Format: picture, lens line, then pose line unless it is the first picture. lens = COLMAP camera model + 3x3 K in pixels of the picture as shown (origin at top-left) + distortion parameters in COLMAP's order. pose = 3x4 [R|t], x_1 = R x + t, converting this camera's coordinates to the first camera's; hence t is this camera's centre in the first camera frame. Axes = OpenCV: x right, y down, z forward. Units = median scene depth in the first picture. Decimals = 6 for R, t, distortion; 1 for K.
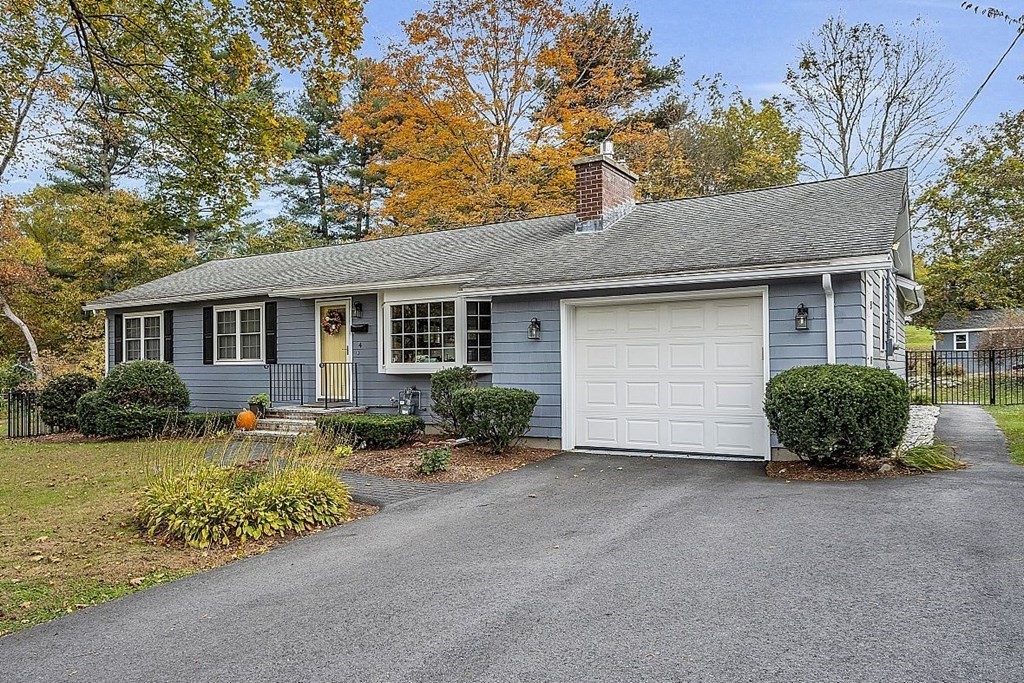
lens RADIAL K [[750.1, 0, 483.3], [0, 750.1, 351.8], [0, 0, 1]] dist [0.003937, 0.002856]
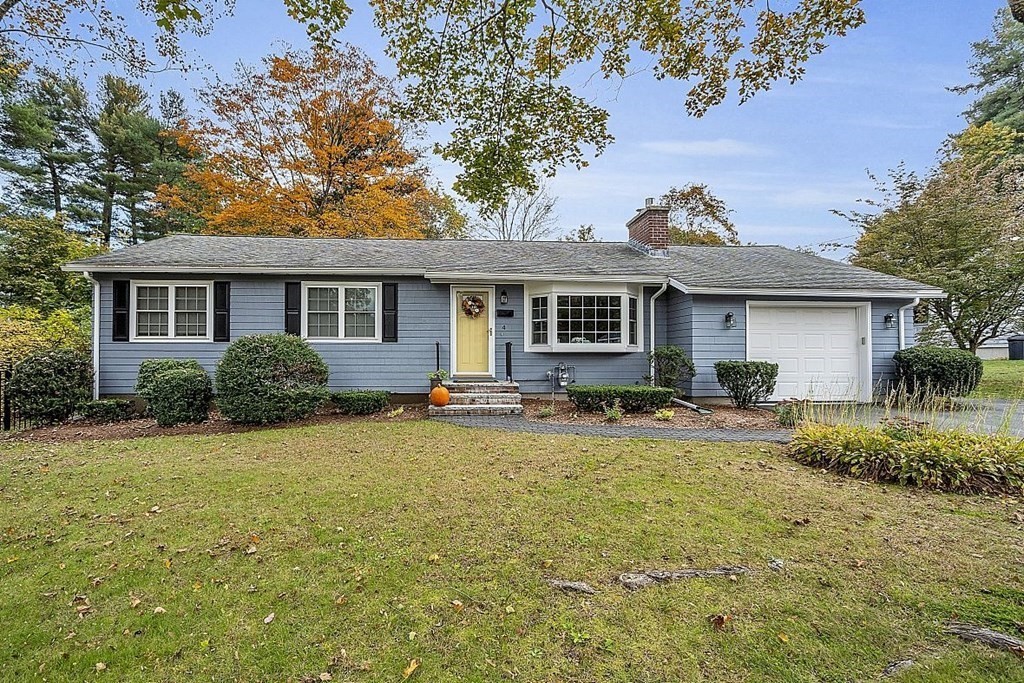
lens RADIAL K [[480.6, 0, 494.1], [0, 480.6, 341.2], [0, 0, 1]] dist [-0.013343, 0.000637]
pose [[0.789549, 0.027516, 0.613071, -0.609421], [-0.019955, 0.999617, -0.019166, 0.025801], [-0.613364, 0.002899, 0.789795, 0.406050]]
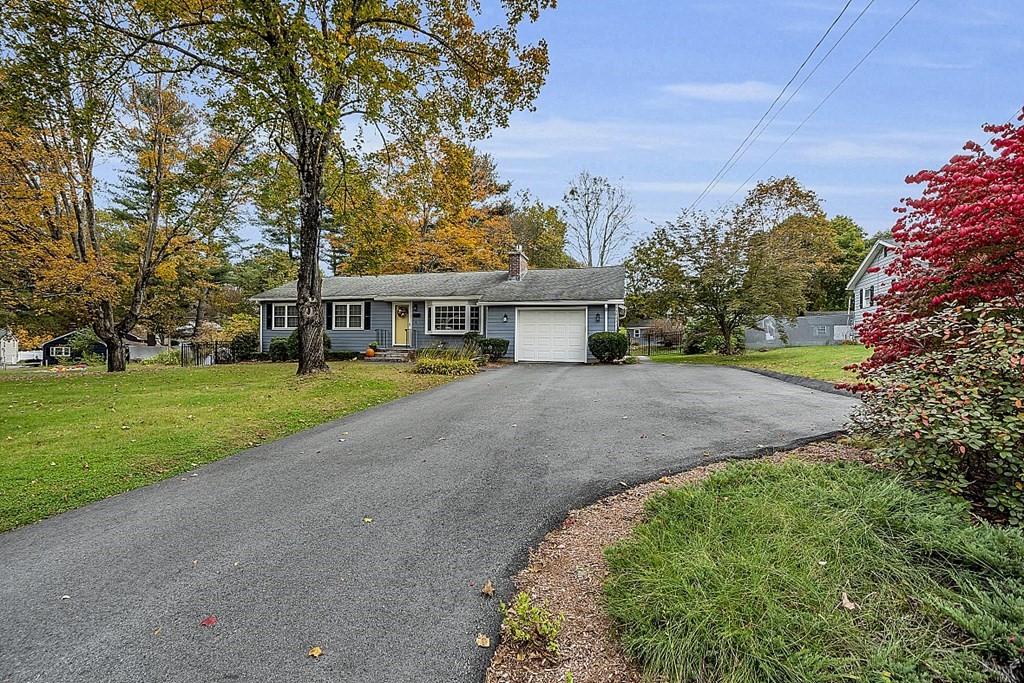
lens RADIAL K [[480.6, 0, 494.1], [0, 480.6, 341.2], [0, 0, 1]] dist [-0.013343, 0.000637]
pose [[0.960104, 0.025225, 0.278503, -0.334336], [-0.027685, 0.999605, 0.004903, 0.034518], [-0.278270, -0.012418, 0.960423, -0.495651]]
